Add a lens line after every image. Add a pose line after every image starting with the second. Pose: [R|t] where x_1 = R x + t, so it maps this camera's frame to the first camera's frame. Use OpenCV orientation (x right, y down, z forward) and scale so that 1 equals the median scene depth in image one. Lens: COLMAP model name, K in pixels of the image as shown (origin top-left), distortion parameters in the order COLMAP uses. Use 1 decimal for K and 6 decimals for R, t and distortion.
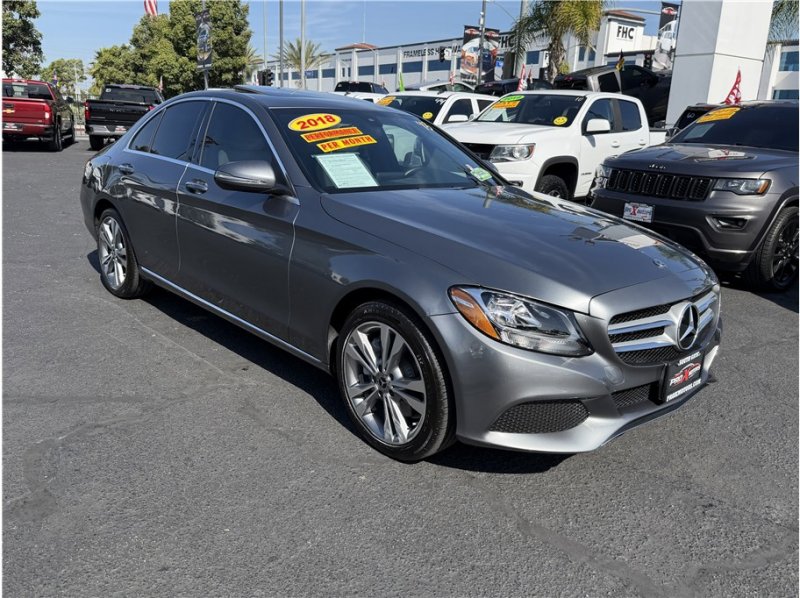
lens RADIAL K [[649.7, 0, 394.7], [0, 649.7, 302.6], [0, 0, 1]] dist [0.024268, -0.036789]
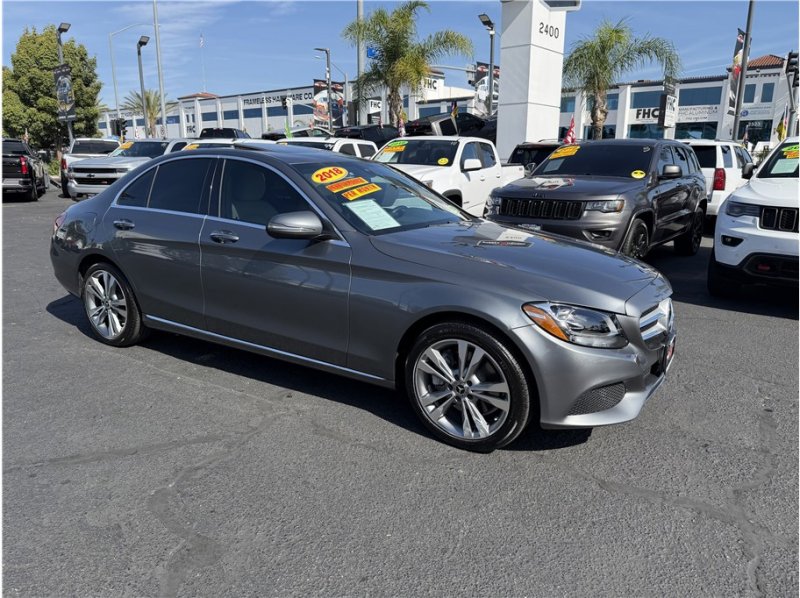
lens RADIAL K [[565.5, 0, 404.5], [0, 565.5, 293.3], [0, 0, 1]] dist [0.019513, -0.030099]
pose [[0.960071, -0.096093, 0.262736, -0.129459], [0.105889, 0.994104, -0.023350, -0.013888], [-0.258943, 0.050238, 0.964585, 0.002210]]
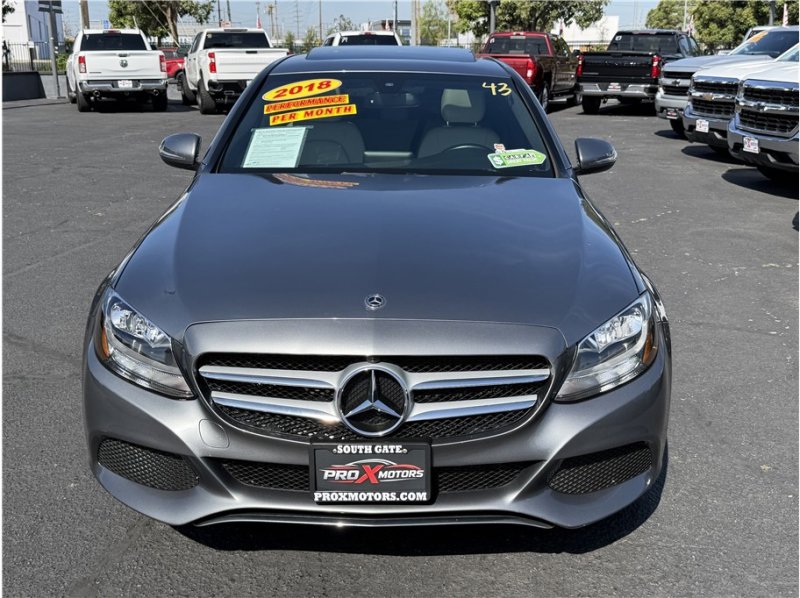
lens RADIAL K [[868.4, 0, 416.6], [0, 868.4, 325.3], [0, 0, 1]] dist [0.035504, 0.000000]
pose [[0.739245, 0.162561, -0.653522, 0.353786], [-0.155695, 0.985393, 0.068996, -0.035997], [0.655192, 0.050745, 0.753756, 0.123519]]
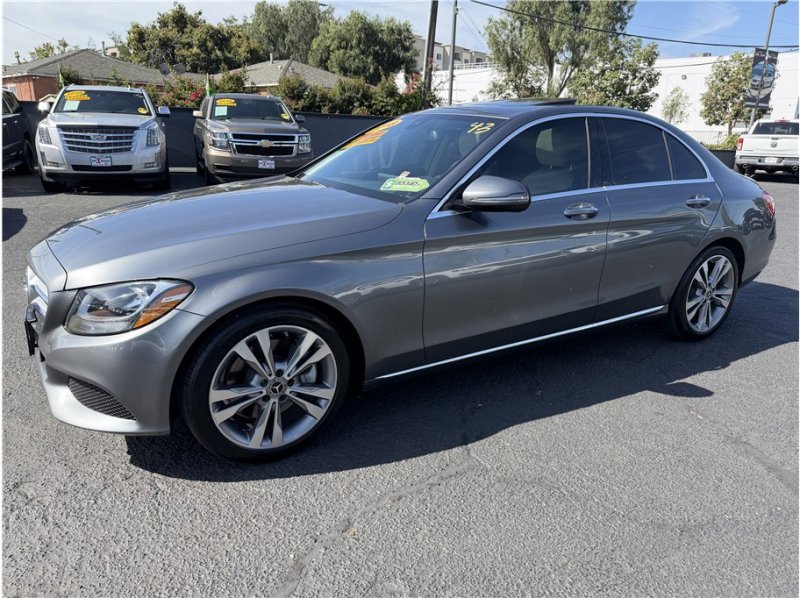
lens RADIAL K [[565.5, 0, 401.7], [0, 565.5, 303.9], [0, 0, 1]] dist [0.019513, -0.030099]
pose [[-0.202693, 0.239991, -0.949379, 0.419800], [-0.299539, 0.907837, 0.293441, -0.137608], [0.932305, 0.343854, -0.112126, 0.579556]]
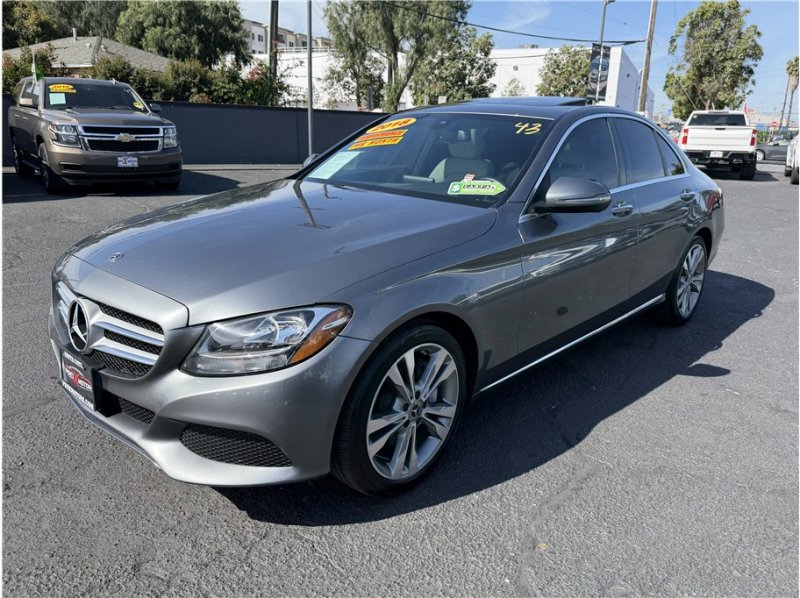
lens RADIAL K [[614.6, 0, 401.2], [0, 614.6, 306.0], [0, 0, 1]] dist [0.015363, -0.025647]
pose [[0.075658, 0.242281, -0.967252, 0.438182], [-0.295377, 0.931940, 0.210332, -0.100511], [0.952380, 0.269791, 0.142073, 0.440168]]
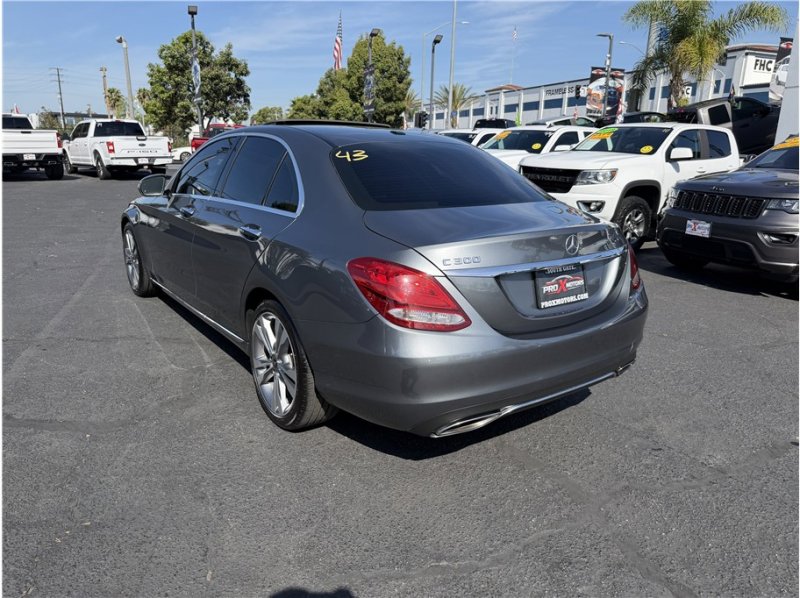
lens RADIAL K [[565.5, 0, 404.0], [0, 565.5, 299.7], [0, 0, 1]] dist [0.019513, -0.030099]
pose [[0.974711, 0.042501, -0.219390, 0.074525], [-0.046533, 0.998829, -0.013242, 0.018635], [0.218570, 0.023116, 0.975547, -0.063607]]
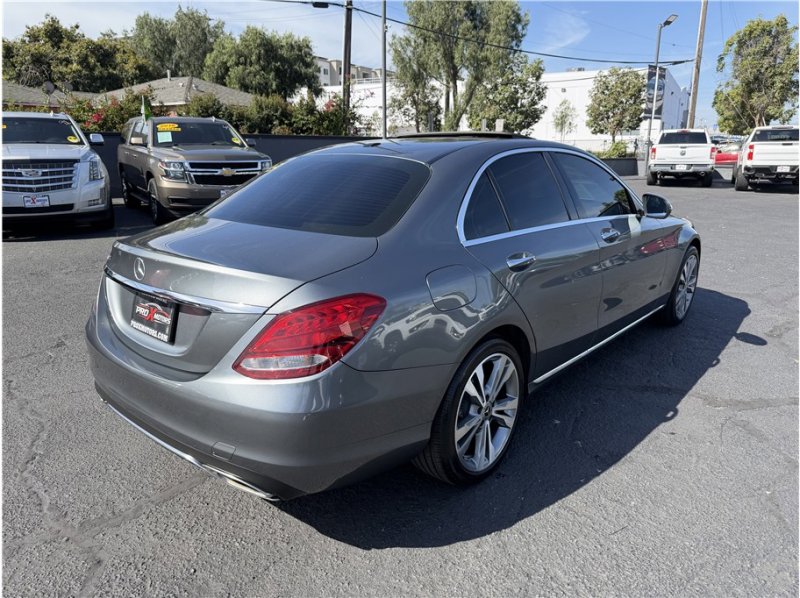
lens RADIAL K [[565.5, 0, 406.5], [0, 565.5, 298.6], [0, 0, 1]] dist [0.019513, -0.030099]
pose [[0.000339, 0.219889, -0.975525, 0.363026], [-0.271936, 0.938783, 0.211513, -0.098330], [0.962315, 0.265208, 0.060114, 0.365715]]
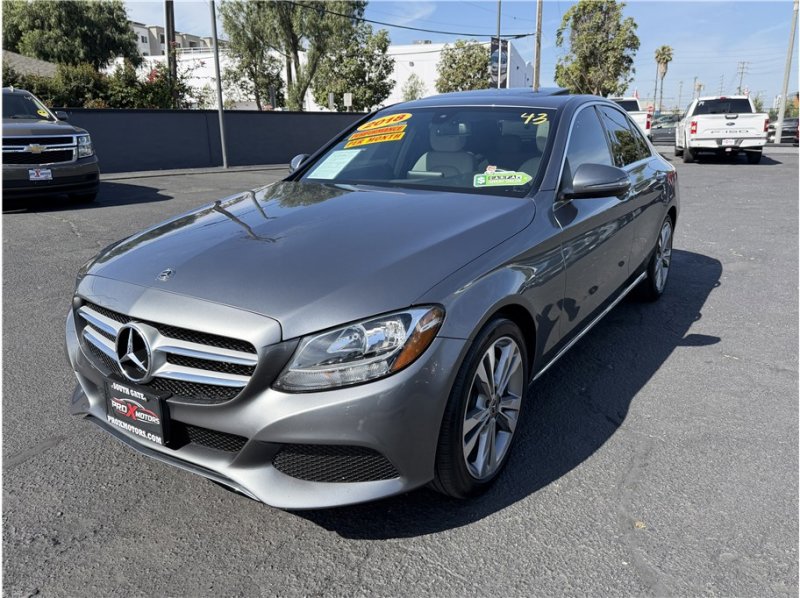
lens RADIAL K [[614.6, 0, 403.6], [0, 614.6, 296.6], [0, 0, 1]] dist [0.015363, -0.025647]
pose [[0.237593, 0.220156, -0.946087, 0.419604], [-0.244104, 0.956254, 0.161219, -0.079827], [0.940193, 0.192639, 0.280940, 0.370049]]
